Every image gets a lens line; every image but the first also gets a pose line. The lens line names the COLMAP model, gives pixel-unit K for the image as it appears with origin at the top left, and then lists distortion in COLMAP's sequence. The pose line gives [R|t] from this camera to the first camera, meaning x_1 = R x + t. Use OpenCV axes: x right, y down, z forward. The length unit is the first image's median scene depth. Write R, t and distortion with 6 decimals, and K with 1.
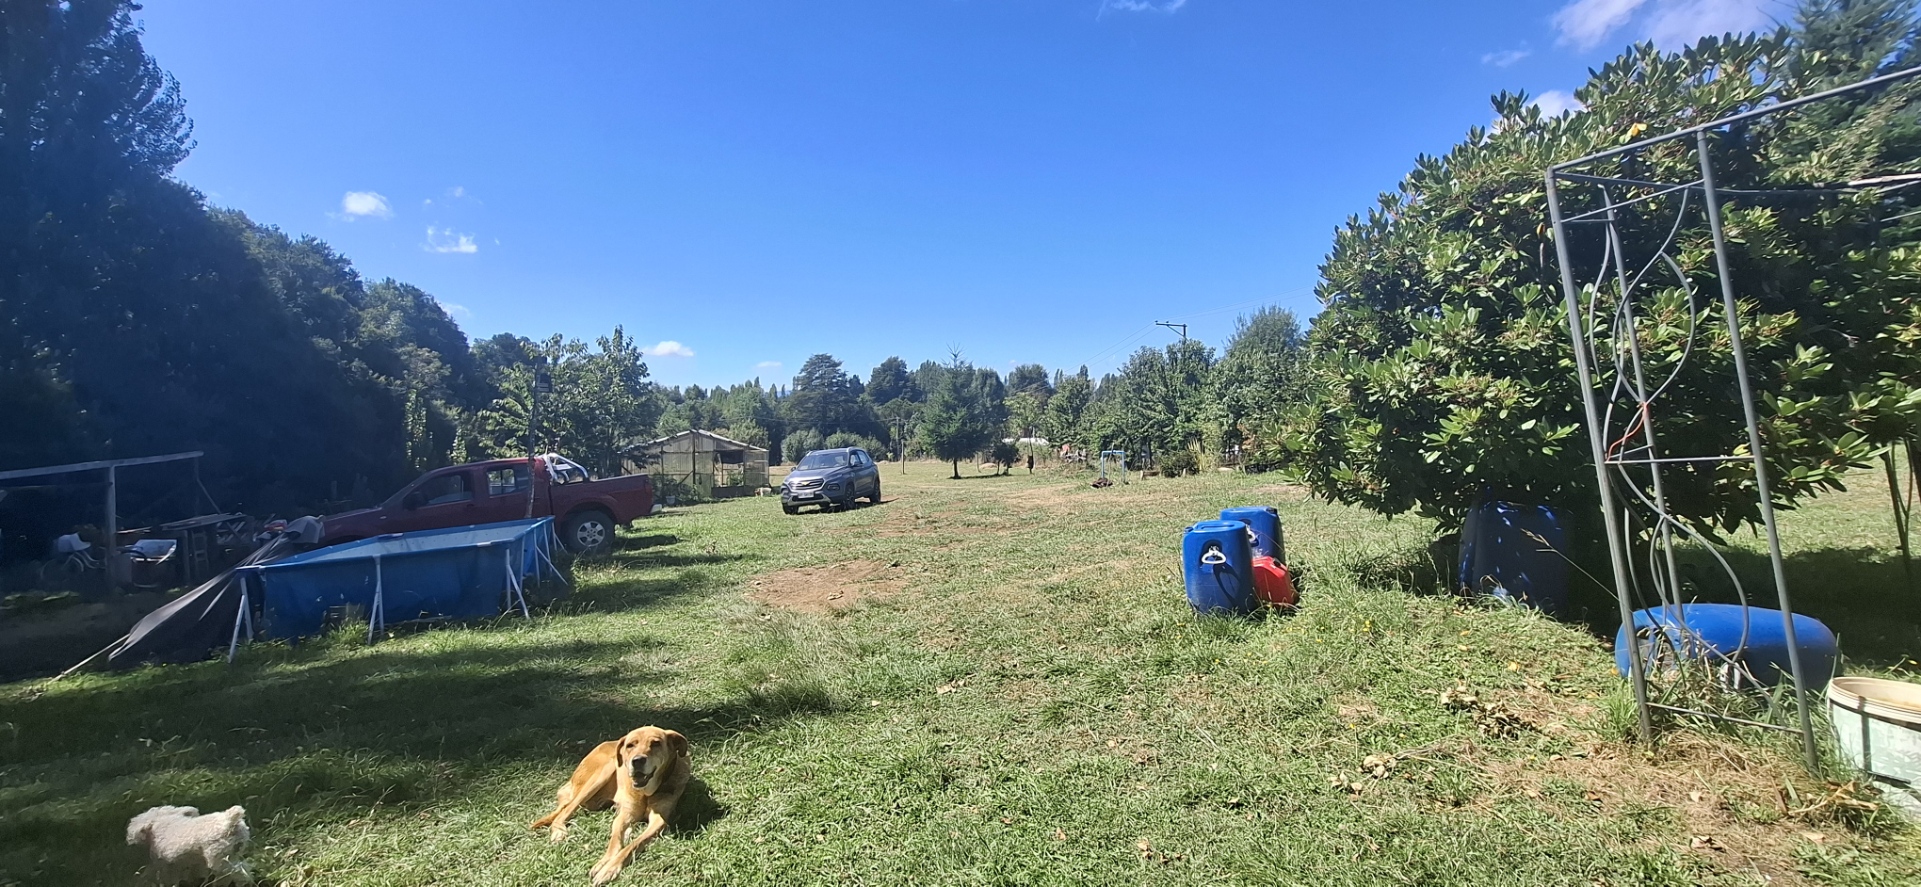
lens RADIAL K [[765.9, 0, 977.4], [0, 765.9, 441.6], [0, 0, 1]] dist [-0.029938, -0.000049]
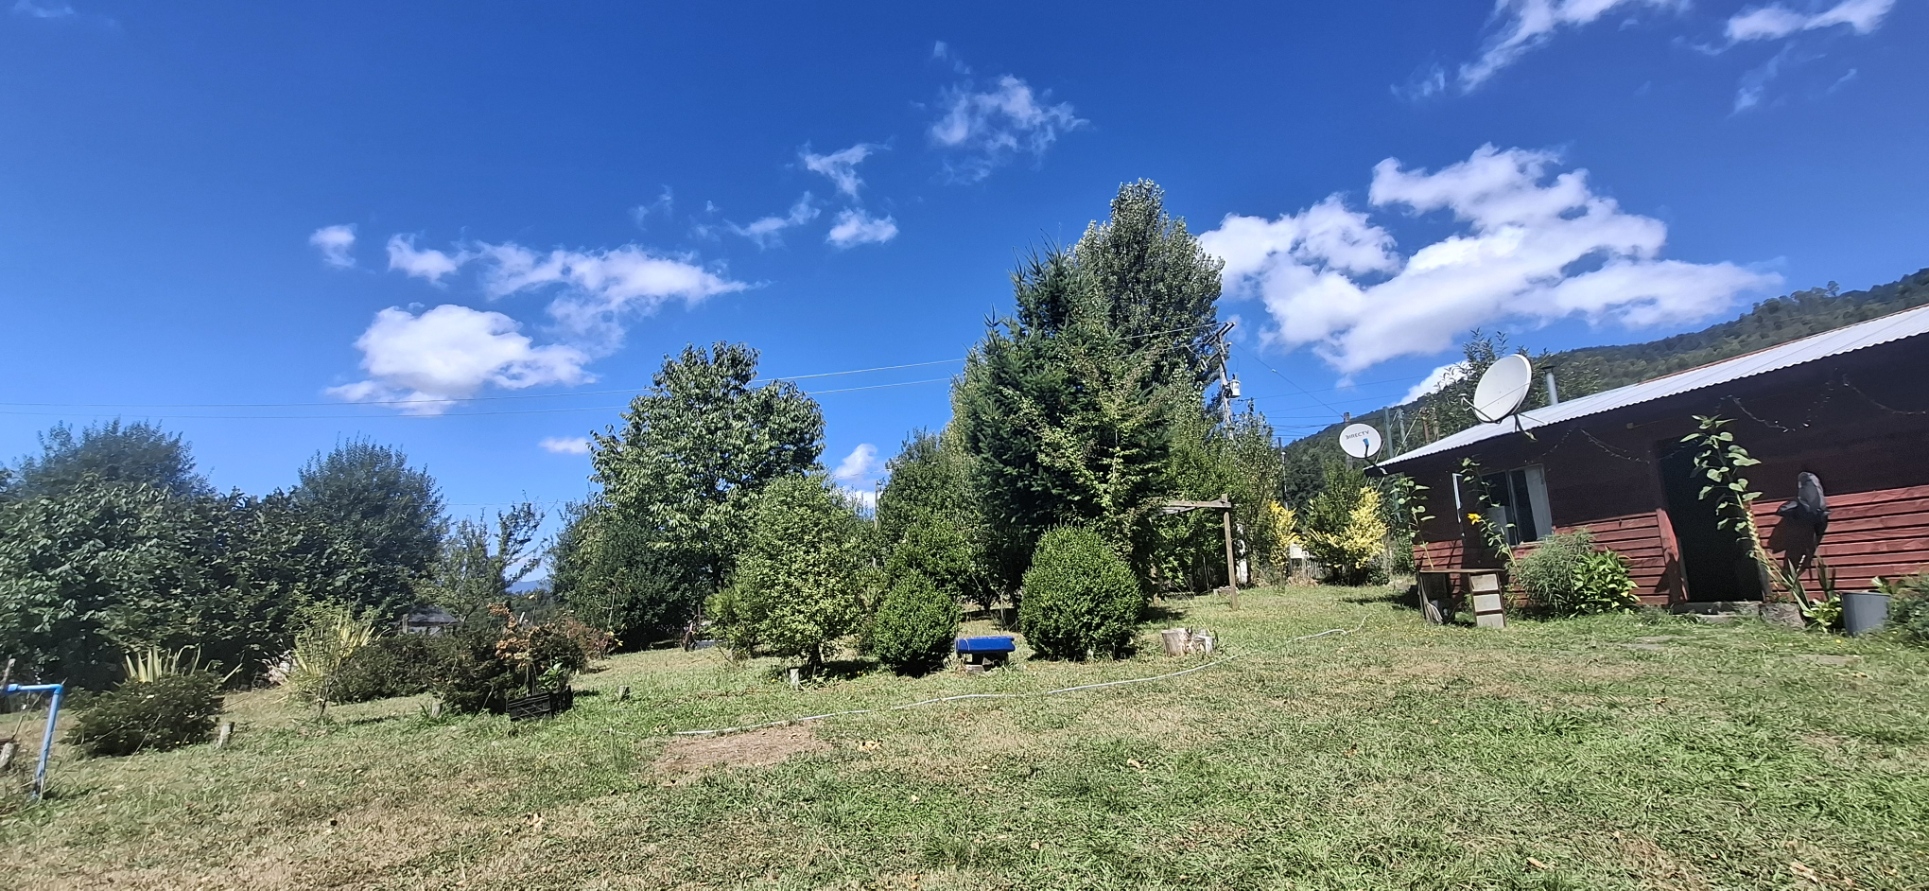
lens RADIAL K [[778.7, 0, 969.2], [0, 778.7, 446.3], [0, 0, 1]] dist [0.001160, 0.000251]
pose [[0.276910, 0.221482, 0.935022, -0.010886], [0.021599, 0.971393, -0.236494, 0.000615], [-0.960653, 0.085683, 0.264204, 0.310315]]
